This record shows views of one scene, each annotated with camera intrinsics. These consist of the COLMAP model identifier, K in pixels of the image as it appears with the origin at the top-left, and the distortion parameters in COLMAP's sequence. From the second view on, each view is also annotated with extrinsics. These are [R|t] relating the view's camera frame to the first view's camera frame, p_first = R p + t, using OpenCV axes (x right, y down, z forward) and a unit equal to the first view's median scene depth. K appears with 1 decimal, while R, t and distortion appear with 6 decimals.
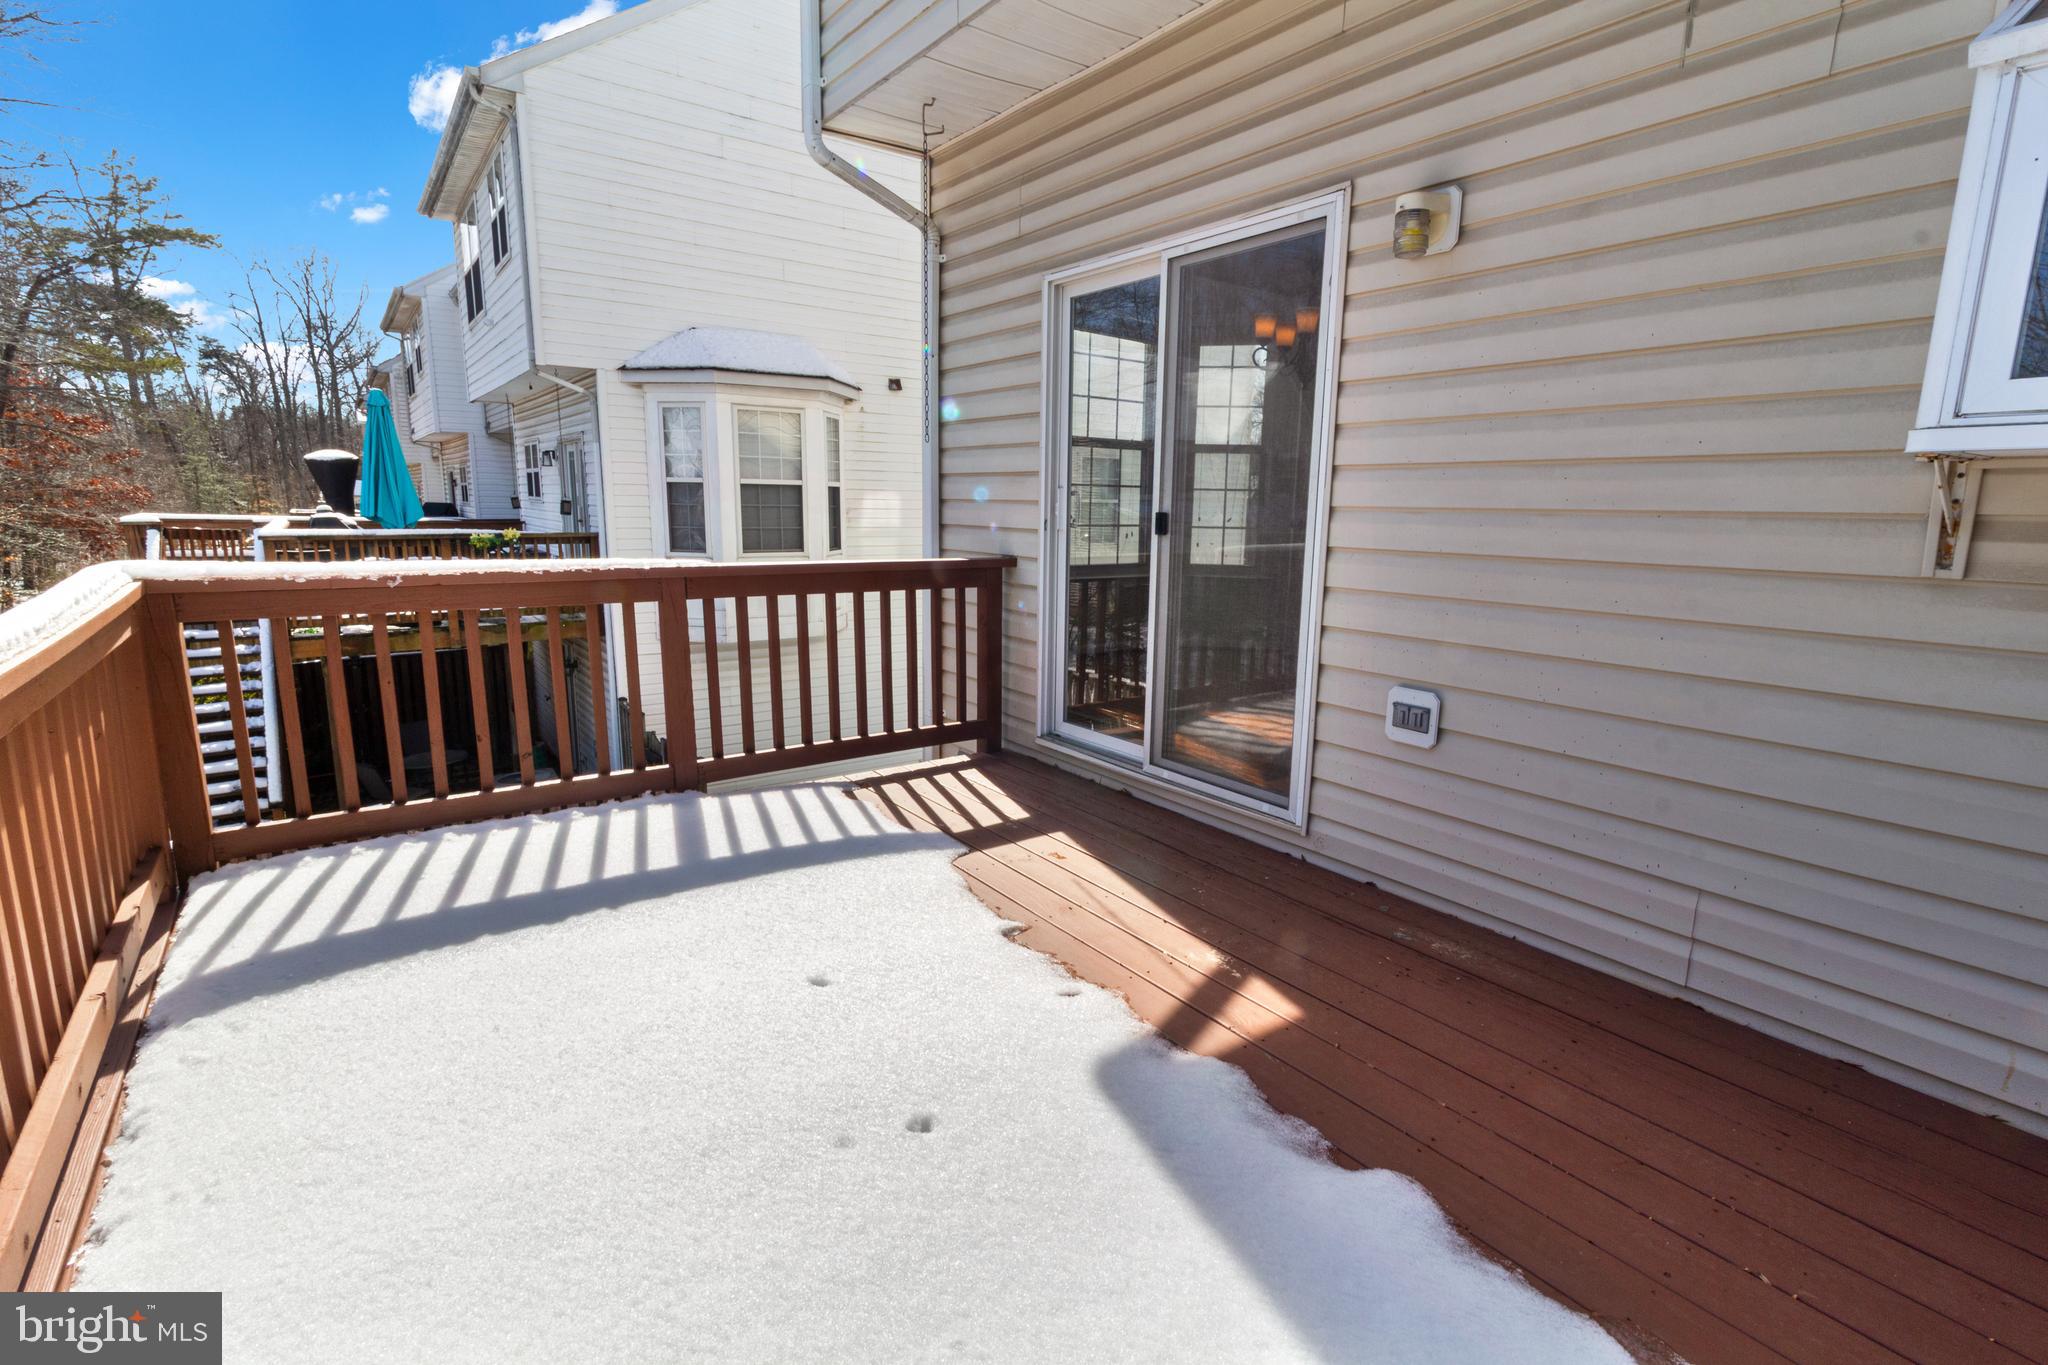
lens RADIAL K [[946.2, 0, 1046.4], [0, 946.2, 673.6], [0, 0, 1]] dist [-0.000198, -0.000148]
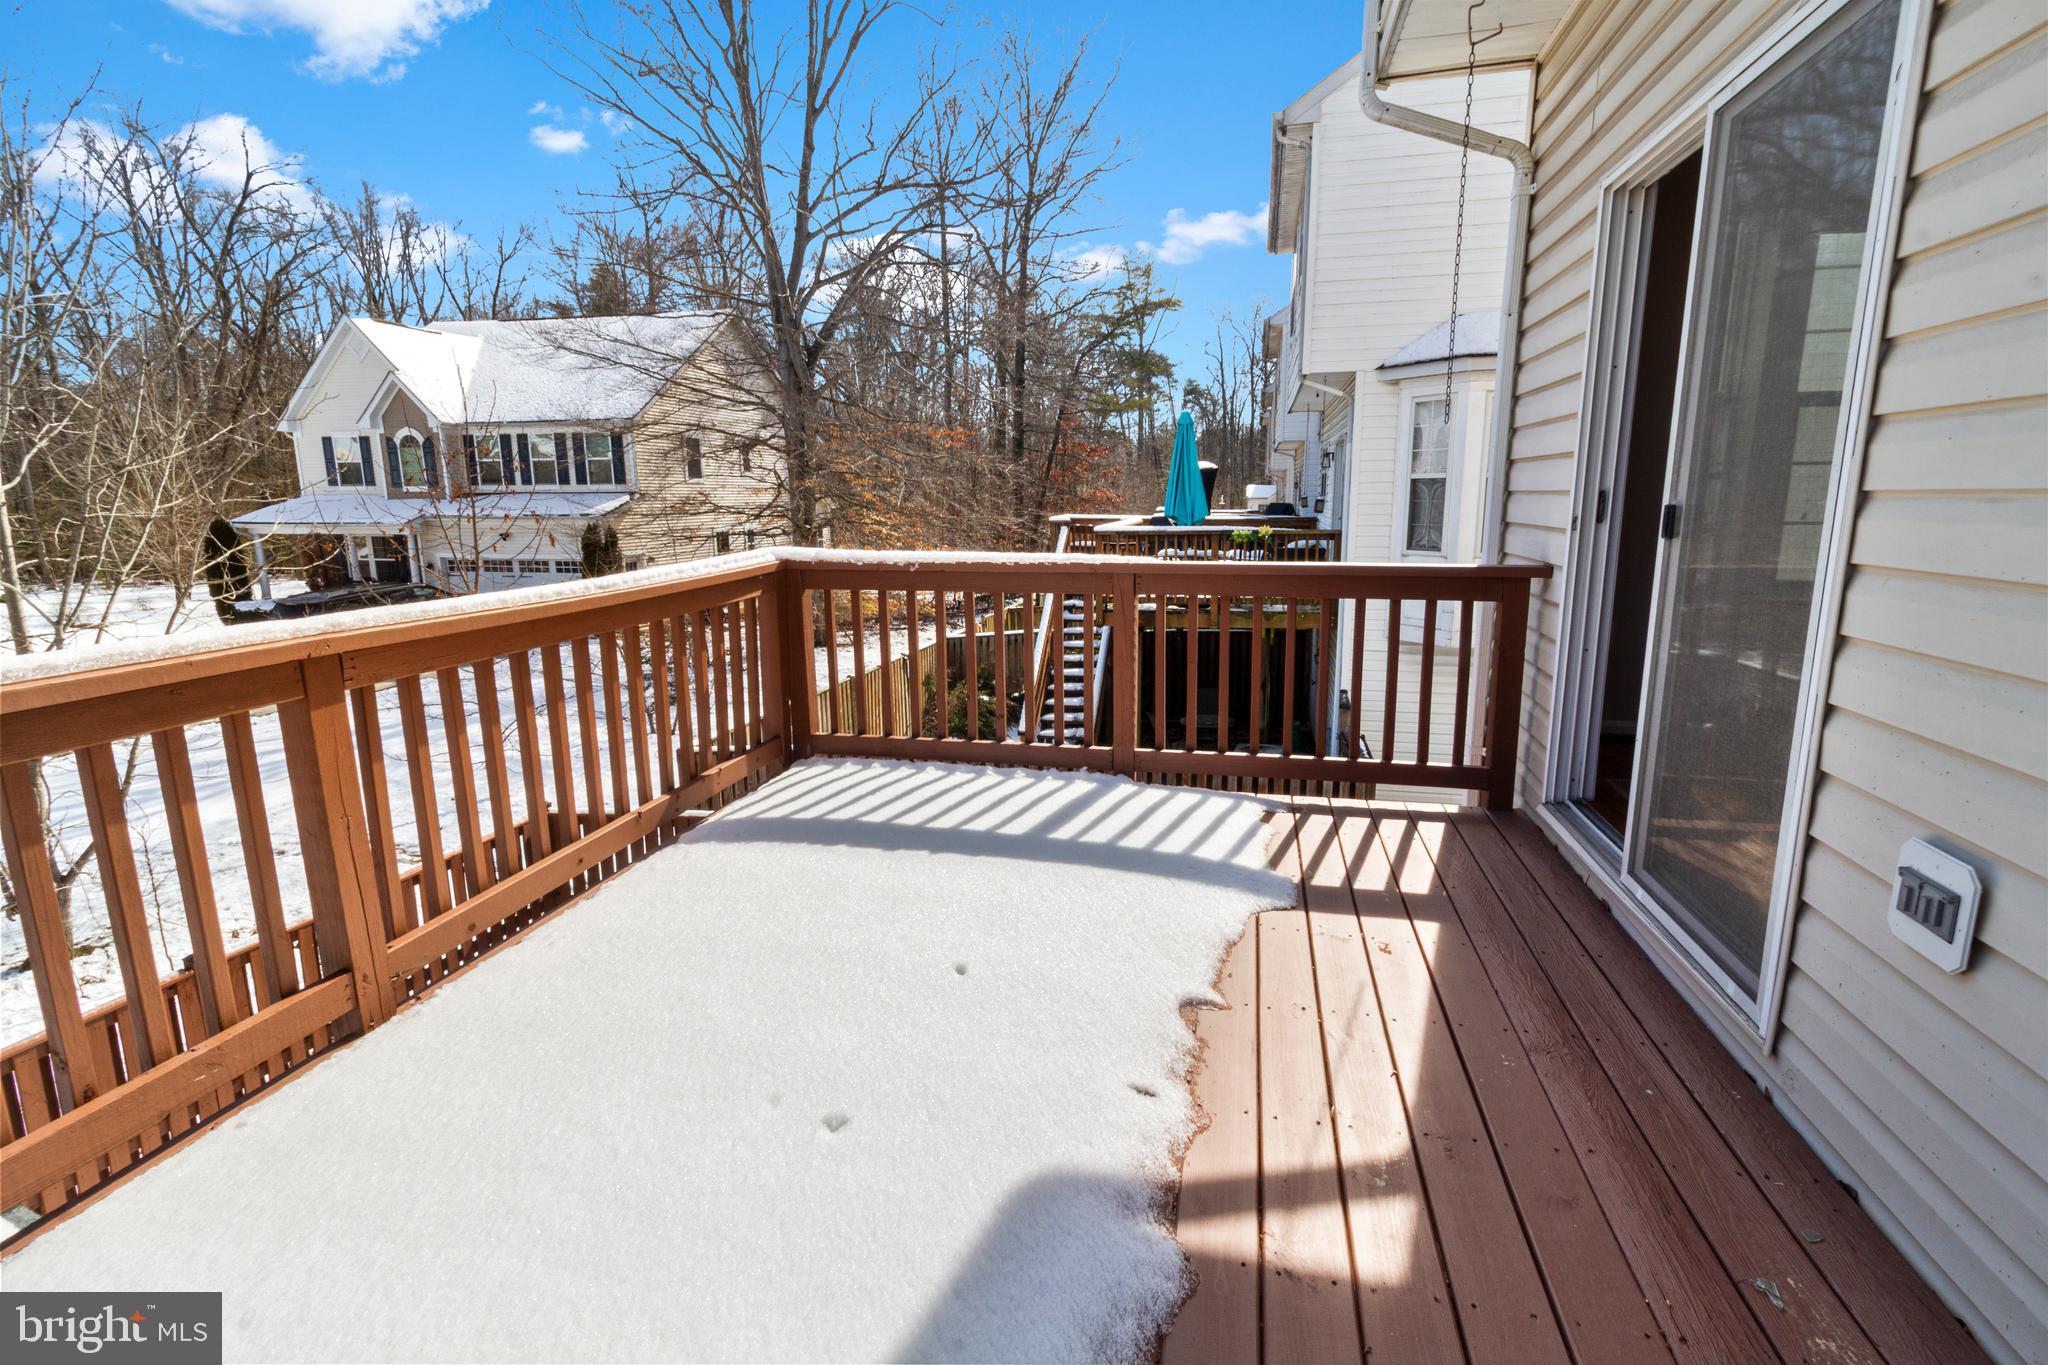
lens RADIAL K [[946.2, 0, 1046.4], [0, 946.2, 673.6], [0, 0, 1]] dist [-0.000198, -0.000148]
pose [[0.646062, 0.118926, -0.753963, 0.369005], [-0.116441, 0.991582, 0.056629, -0.040526], [0.754351, 0.051206, 0.654472, 0.252989]]
